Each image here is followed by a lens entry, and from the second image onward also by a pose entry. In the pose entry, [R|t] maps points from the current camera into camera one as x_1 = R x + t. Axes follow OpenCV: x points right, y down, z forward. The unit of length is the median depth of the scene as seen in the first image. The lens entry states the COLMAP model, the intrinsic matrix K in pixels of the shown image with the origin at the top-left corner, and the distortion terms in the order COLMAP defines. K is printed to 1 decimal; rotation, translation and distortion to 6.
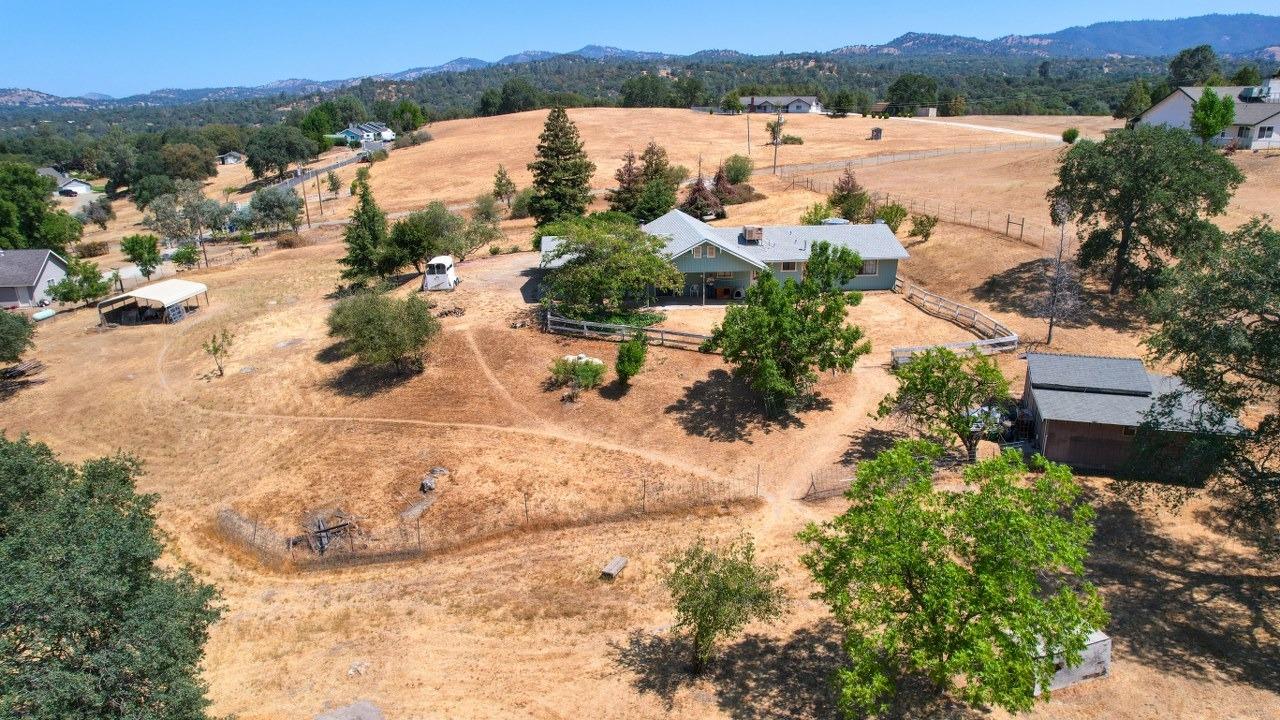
lens RADIAL K [[818.8, 0, 645.4], [0, 818.8, 350.4], [0, 0, 1]] dist [-0.072052, 0.063523]
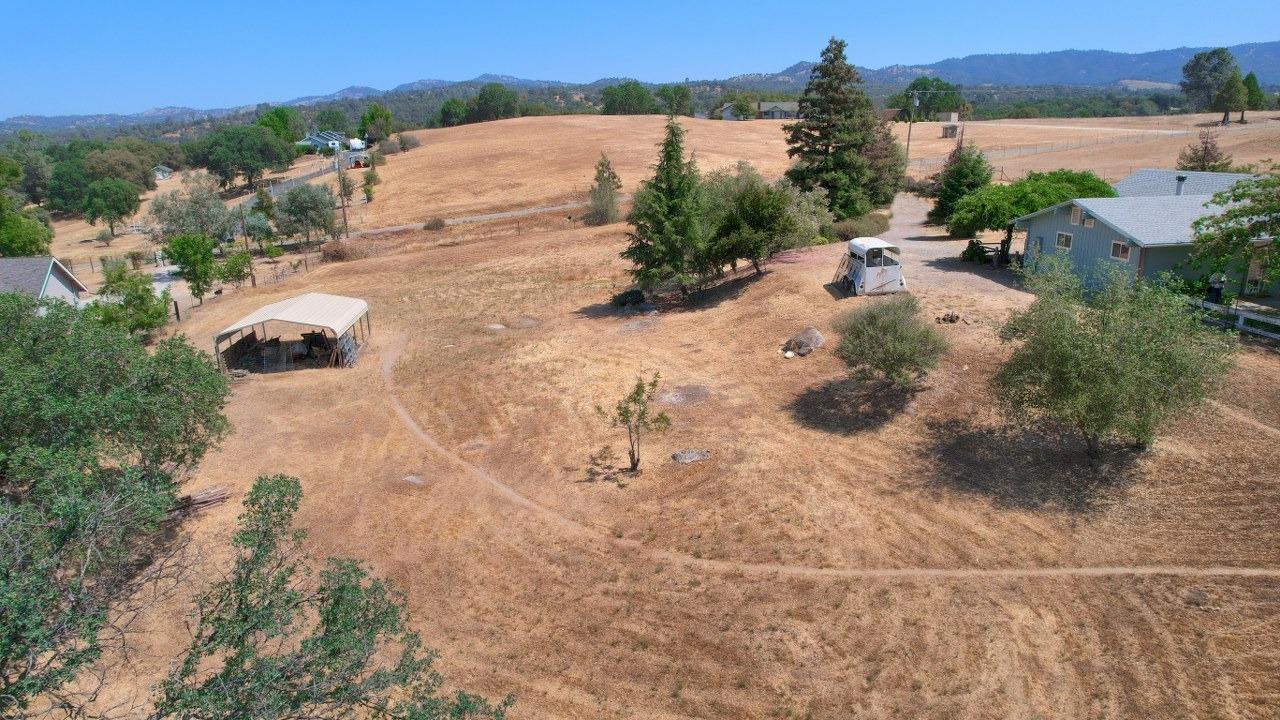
lens RADIAL K [[818.8, 0, 644.7], [0, 818.8, 361.4], [0, 0, 1]] dist [-0.072052, 0.063523]
pose [[0.992583, -0.034113, 0.116684, -0.496094], [0.036527, 0.999159, -0.018617, -0.020375], [-0.115951, 0.022741, 0.992995, 0.446133]]
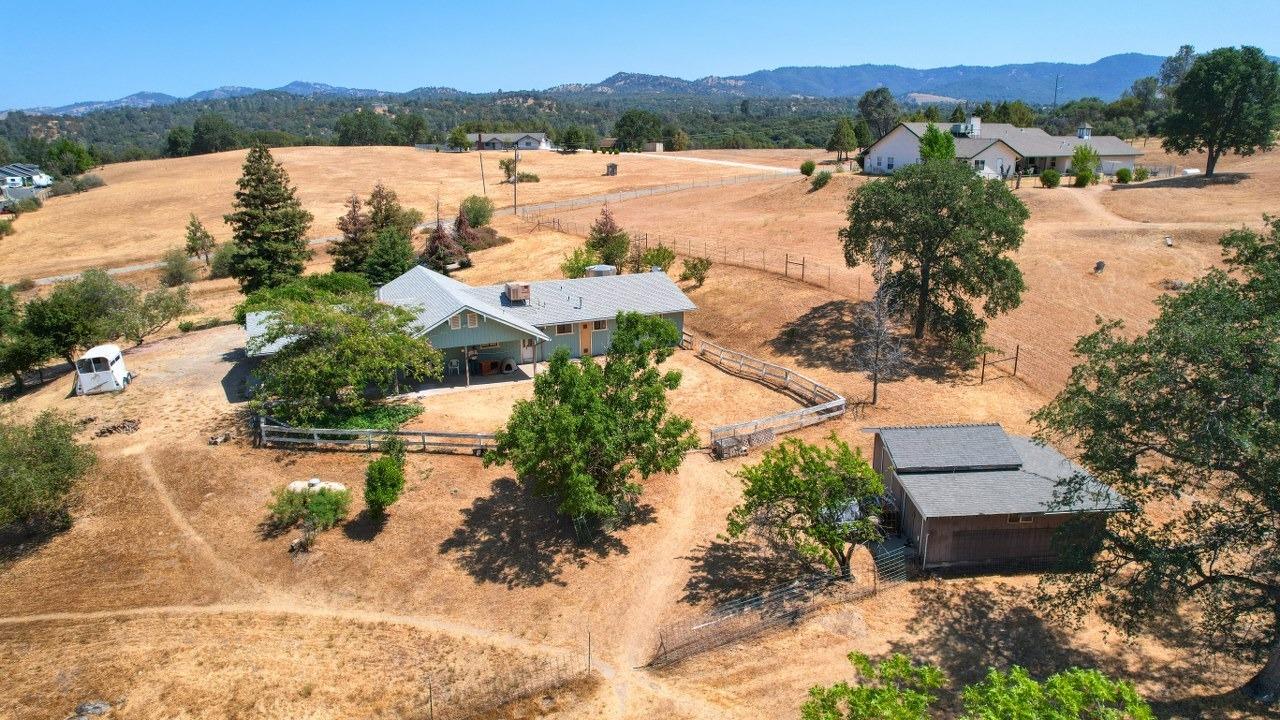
lens RADIAL K [[818.8, 0, 645.9], [0, 818.8, 354.5], [0, 0, 1]] dist [-0.072052, 0.063523]
pose [[0.947038, -0.081090, 0.310714, -0.009351], [0.092820, 0.995414, -0.023128, -0.045426], [-0.307414, 0.050743, 0.950222, 0.155766]]
